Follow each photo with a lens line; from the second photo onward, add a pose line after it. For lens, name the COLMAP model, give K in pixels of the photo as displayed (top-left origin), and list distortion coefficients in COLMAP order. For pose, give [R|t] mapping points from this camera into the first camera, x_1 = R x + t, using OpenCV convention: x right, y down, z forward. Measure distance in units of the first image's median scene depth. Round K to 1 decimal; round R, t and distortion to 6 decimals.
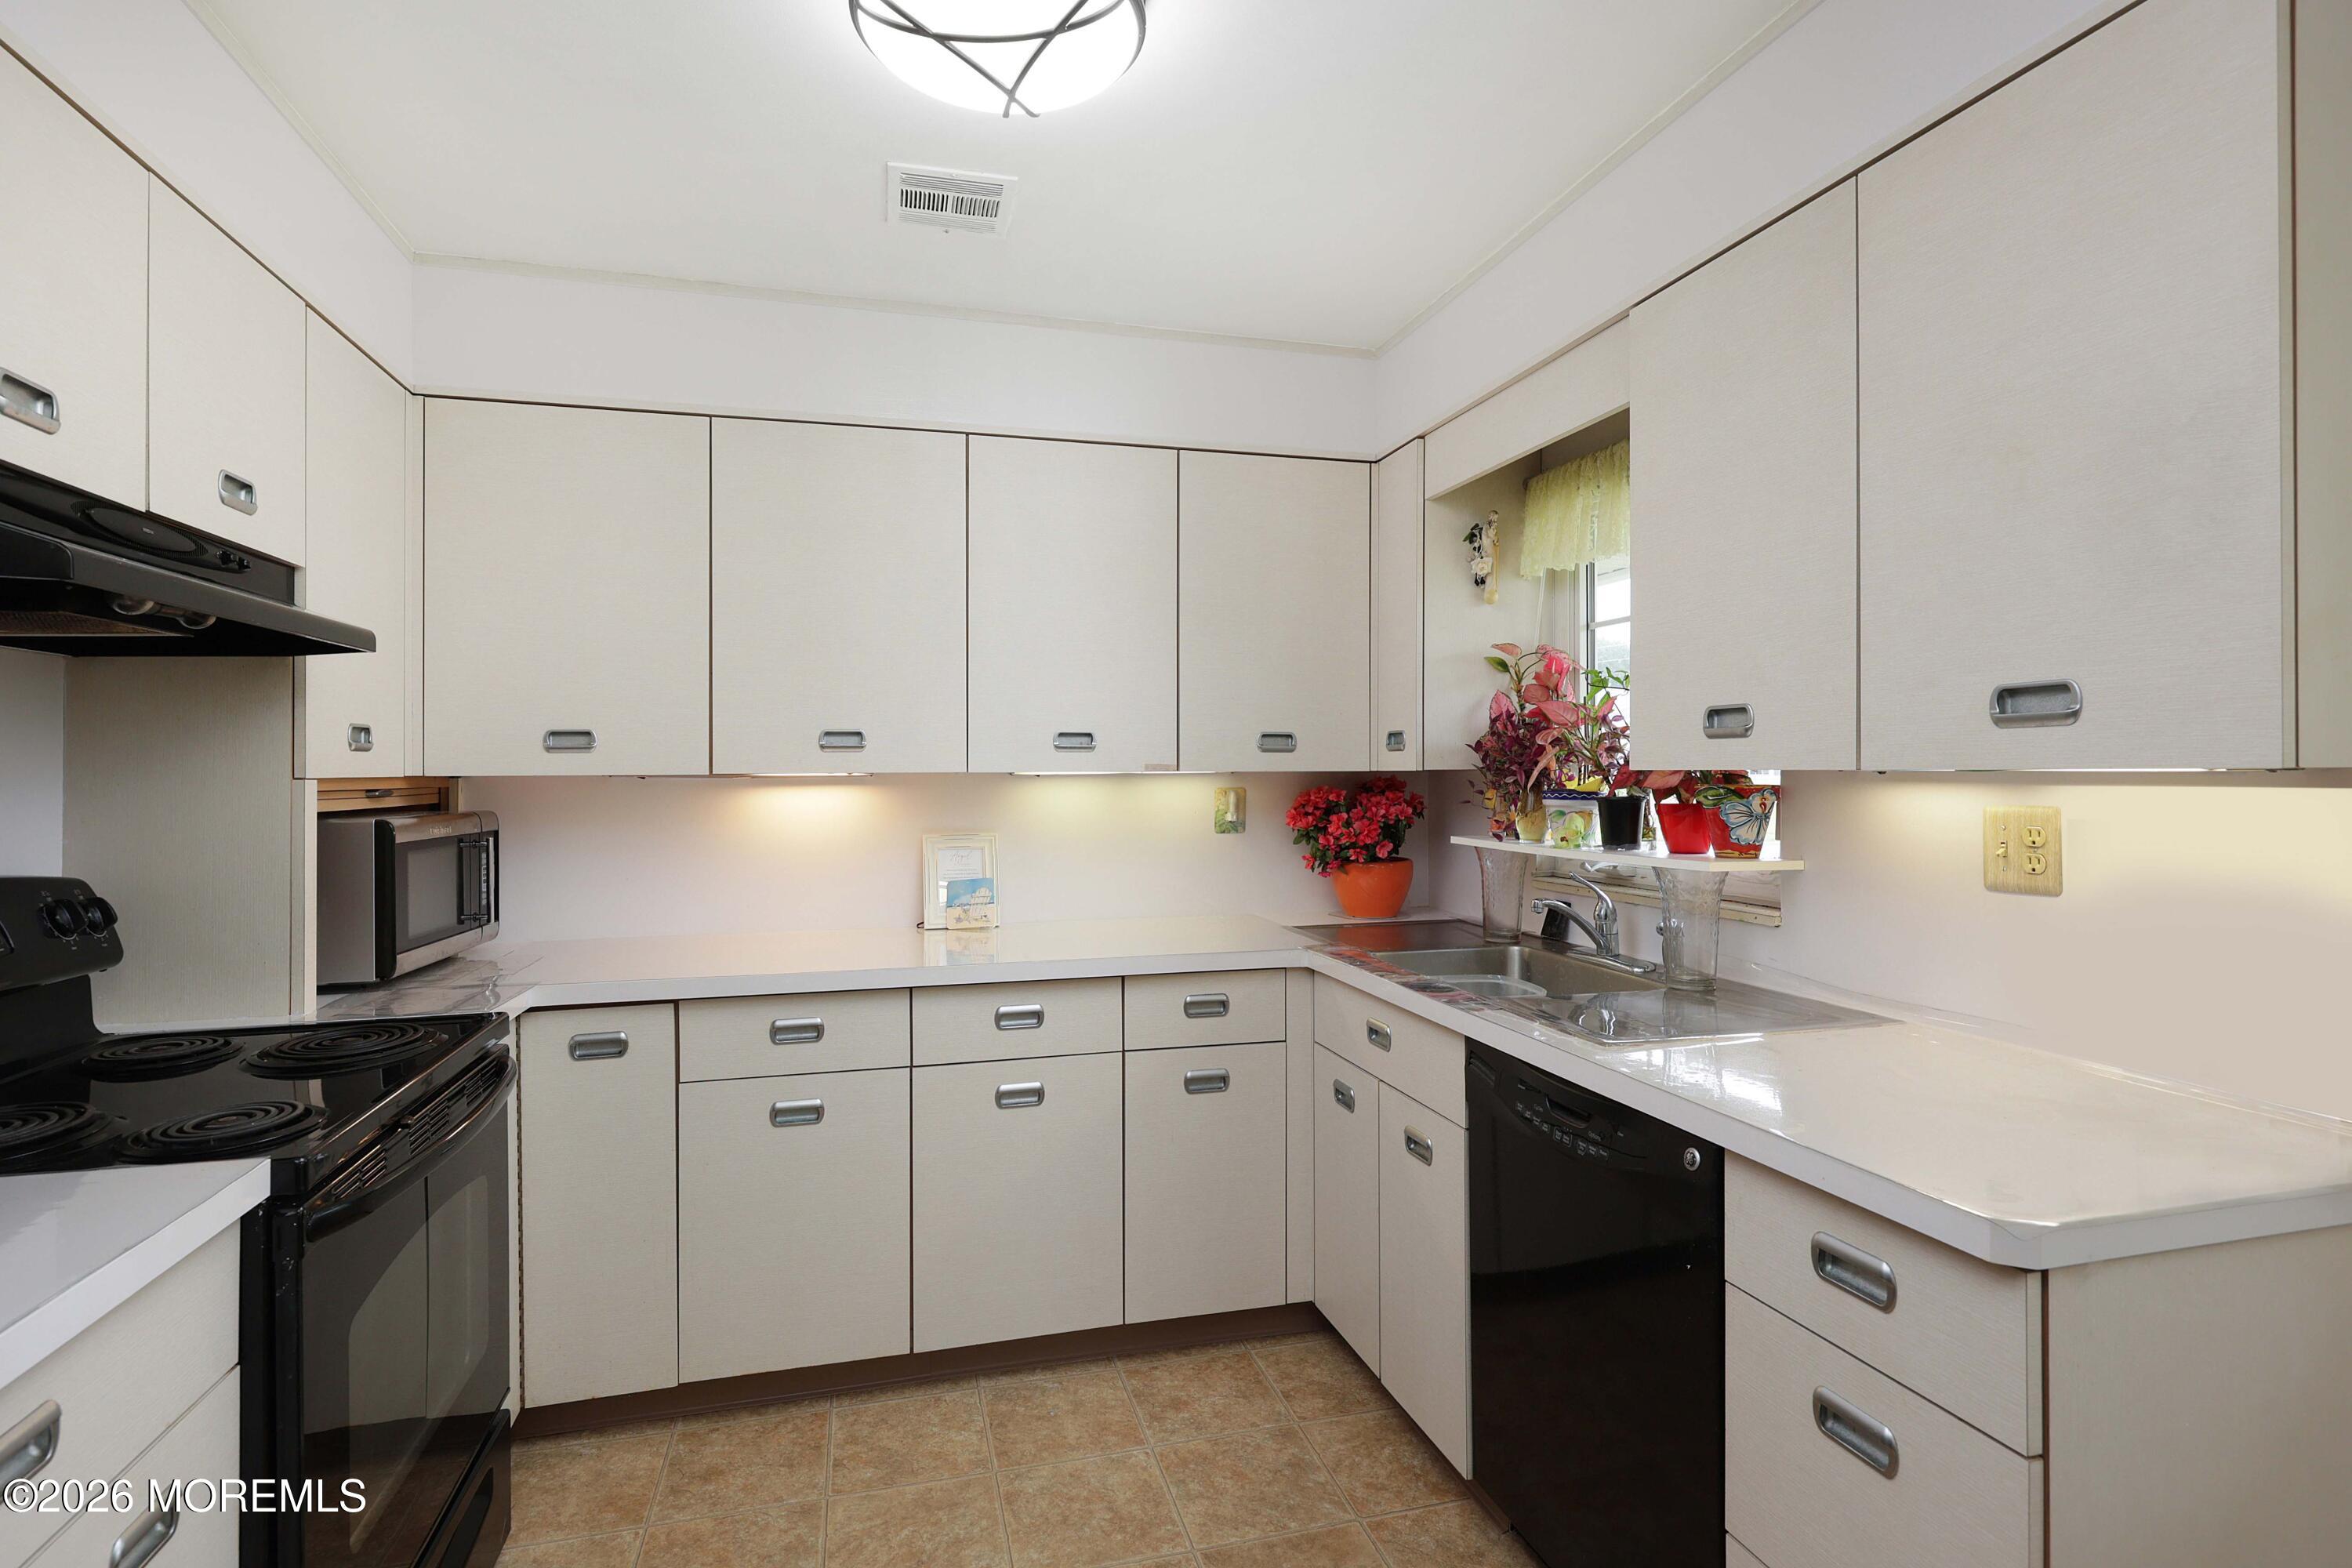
lens RADIAL K [[1157.8, 0, 1172.2], [0, 1157.8, 764.5], [0, 0, 1]] dist [-0.000217, -0.000745]
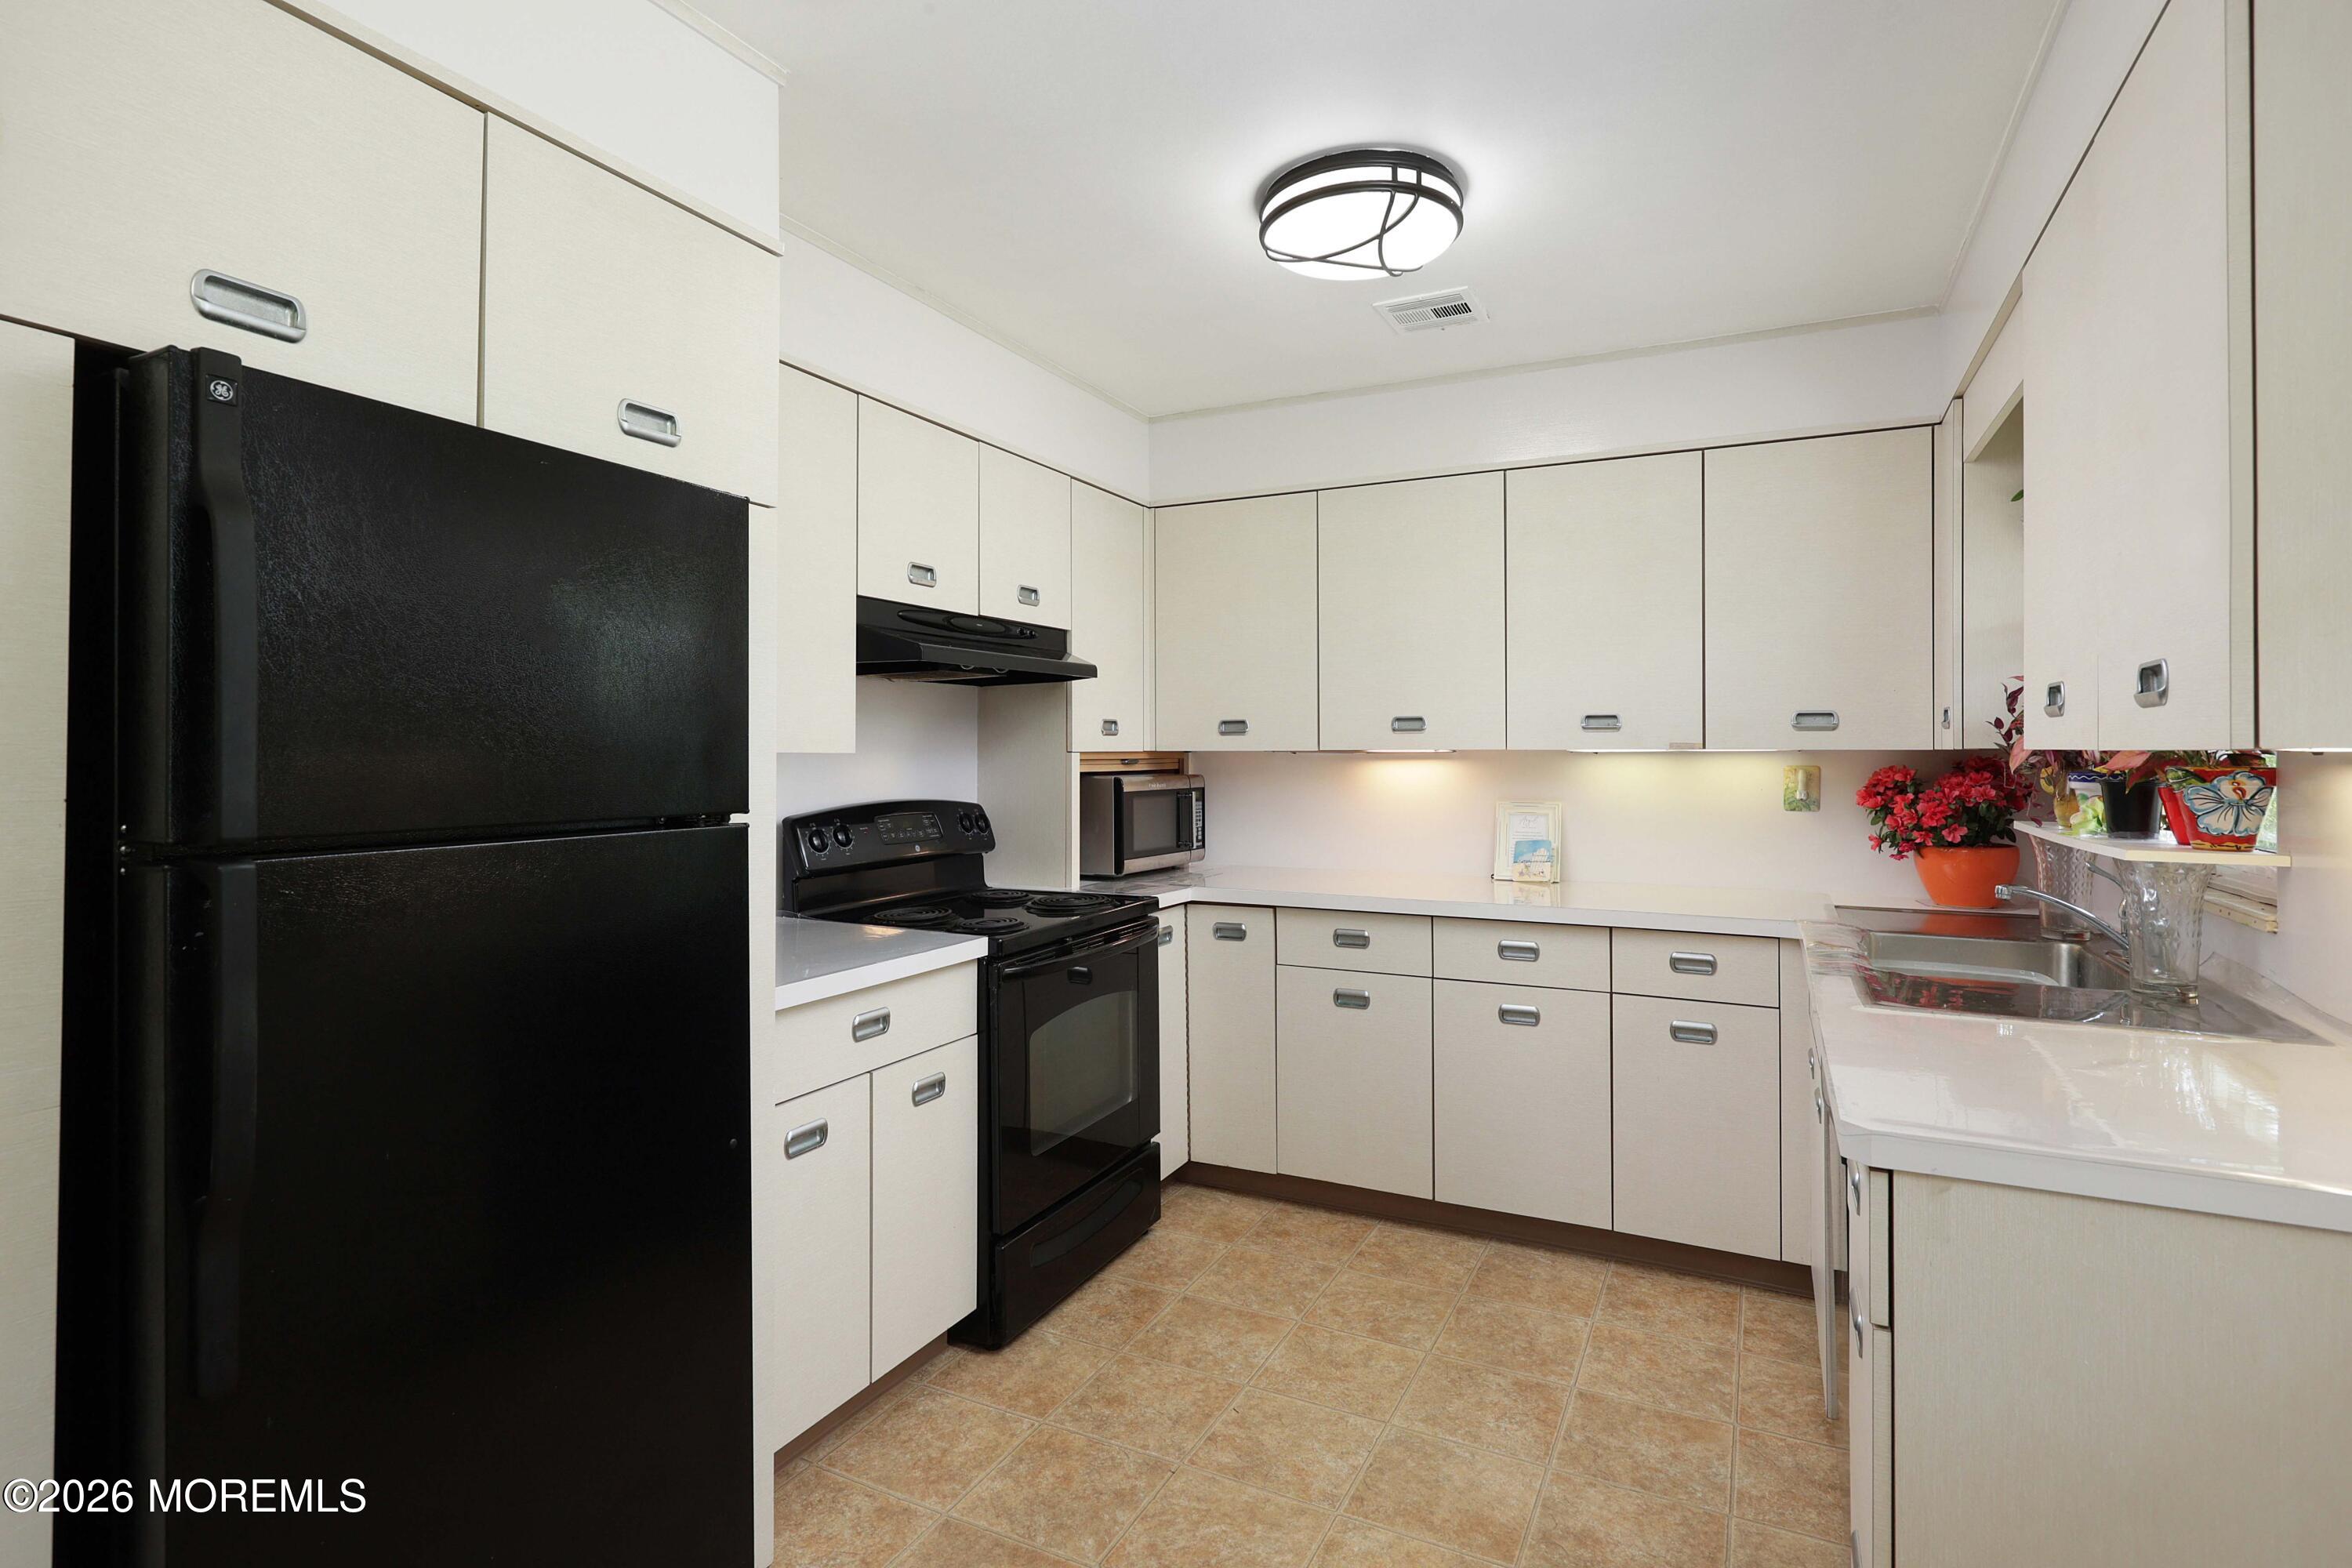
lens RADIAL K [[1165.8, 0, 1170.7], [0, 1165.8, 745.6], [0, 0, 1]] dist [0.000521, -0.000345]
pose [[0.743851, 0.001009, -0.668345, 0.421694], [0.001471, 0.999994, 0.003146, -0.002015], [0.668344, -0.003323, 0.743845, -0.158954]]
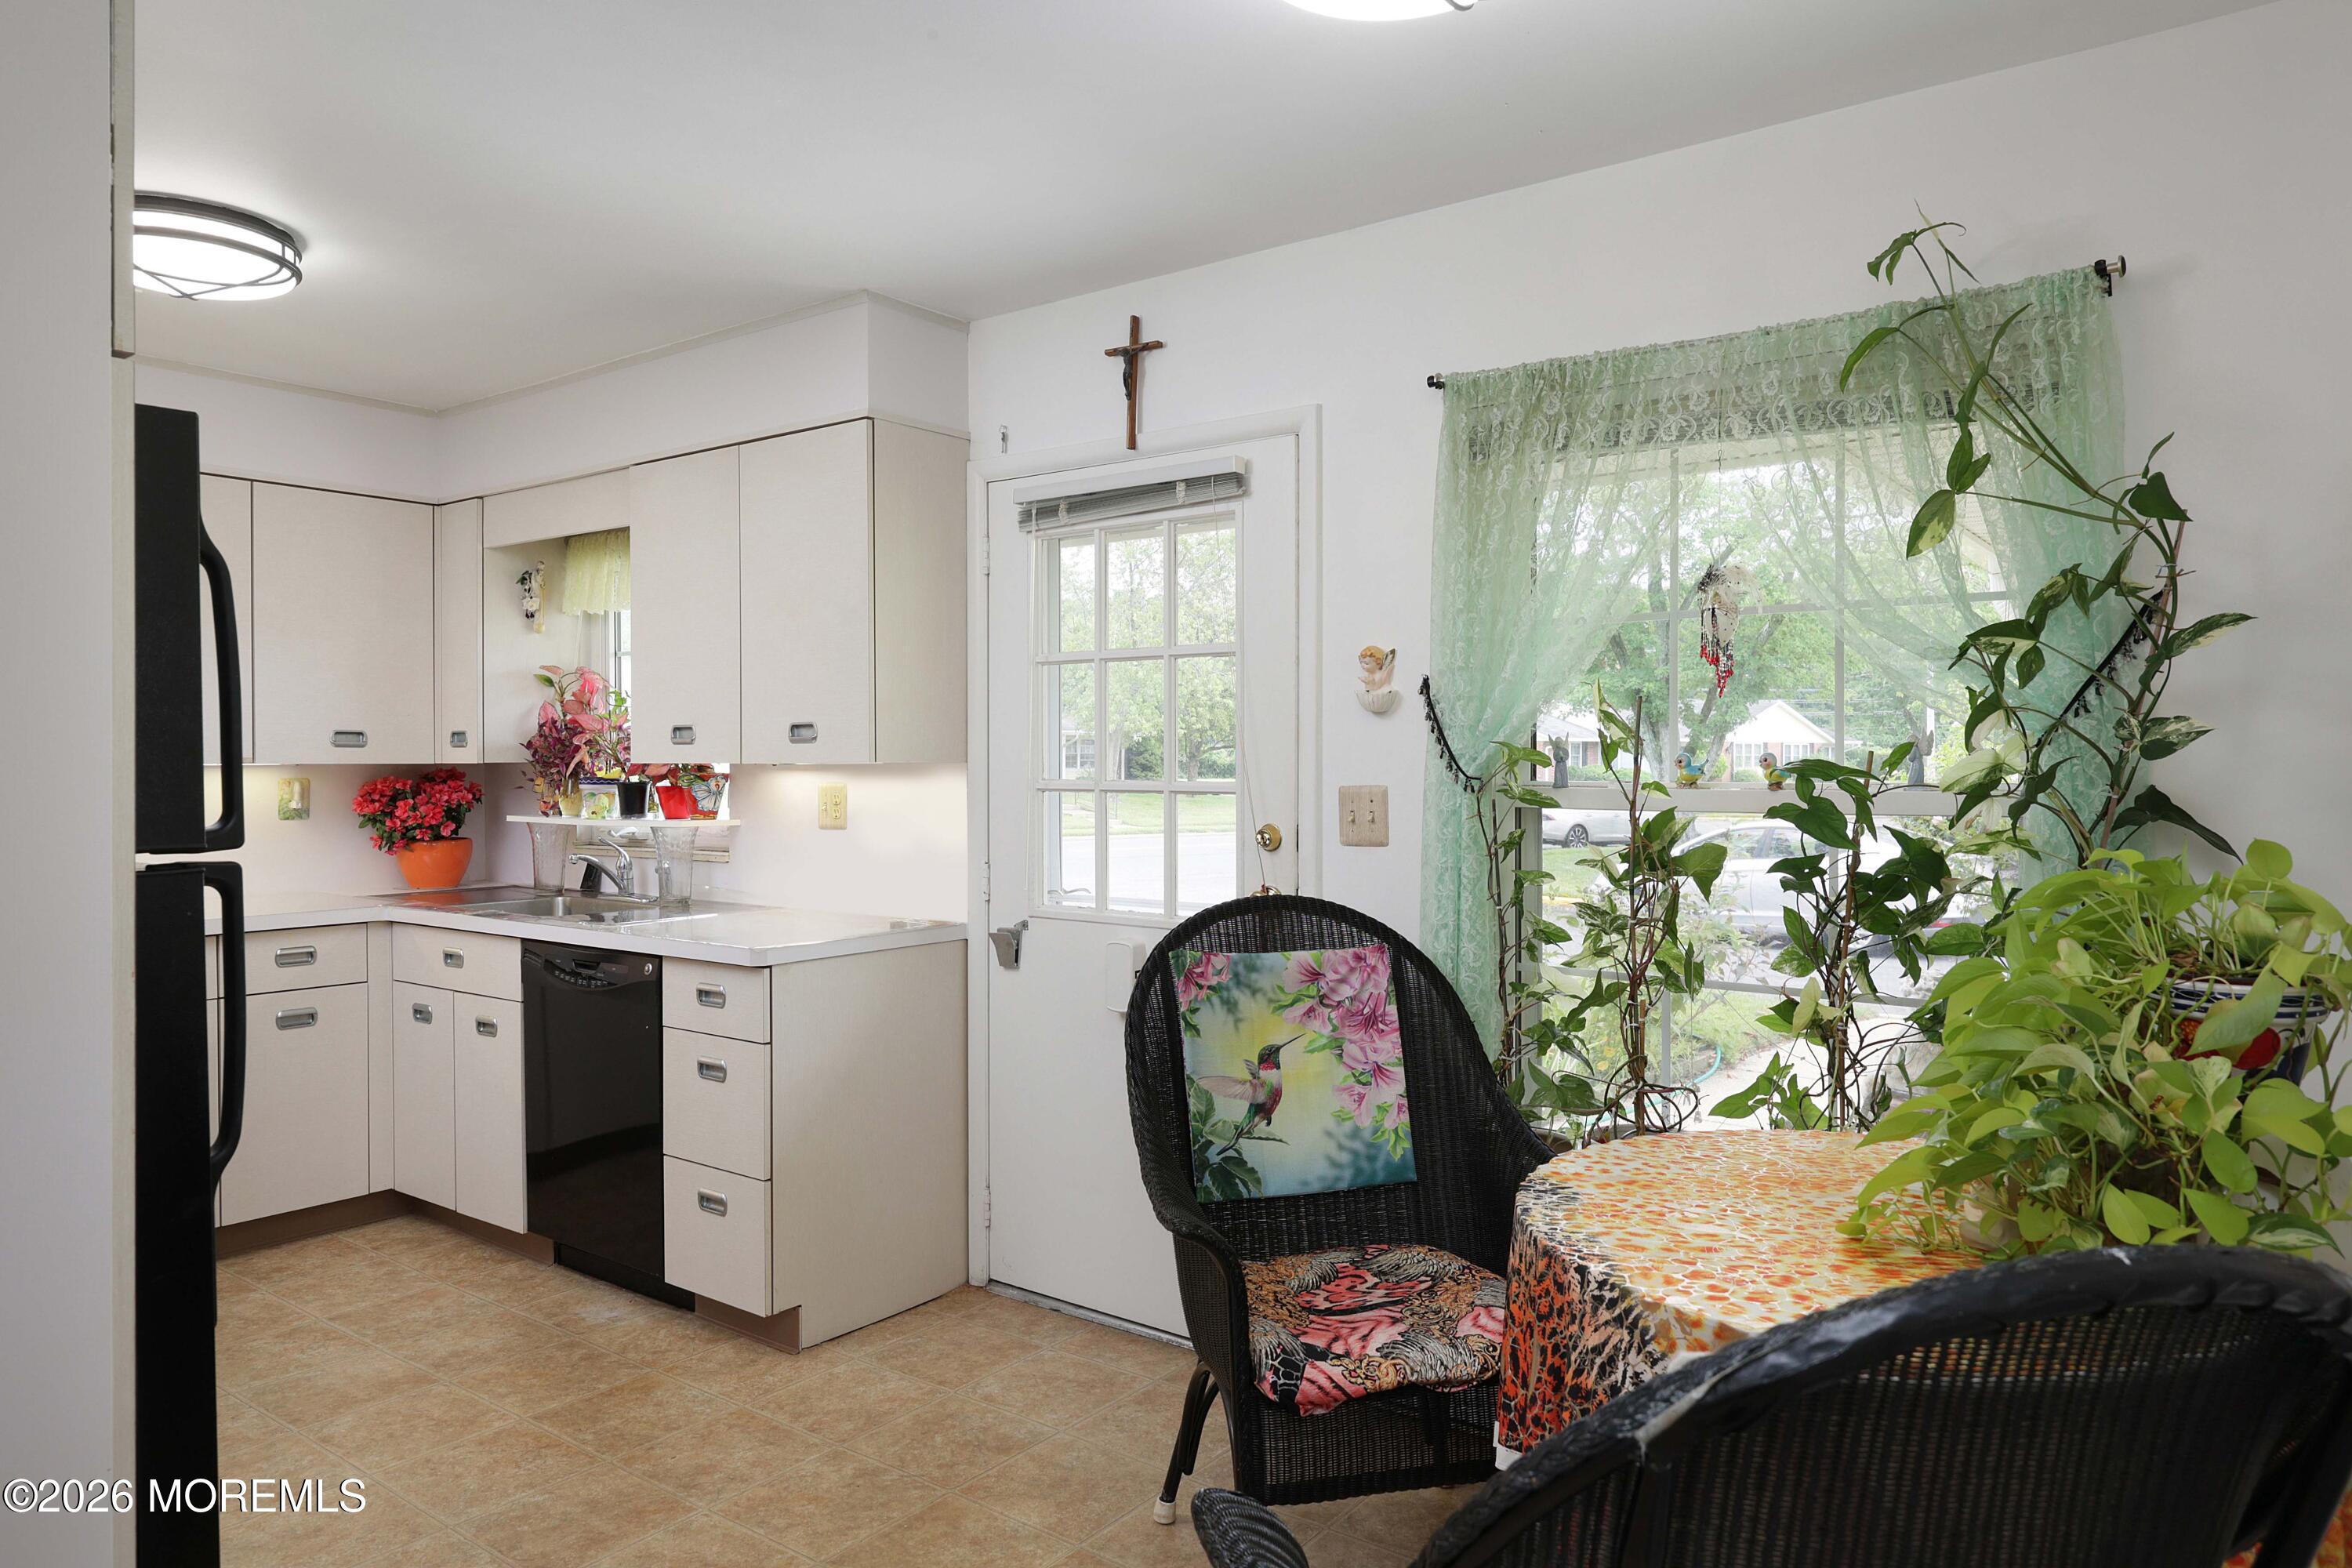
lens RADIAL K [[1518.2, 0, 1170.9], [0, 1518.2, 791.2], [0, 0, 1]] dist [-0.000956, -0.000491]
pose [[0.792174, -0.010380, 0.610207, -0.224928], [-0.004686, 0.999722, 0.023090, -0.006745], [-0.610277, -0.021151, 0.791905, -0.865240]]
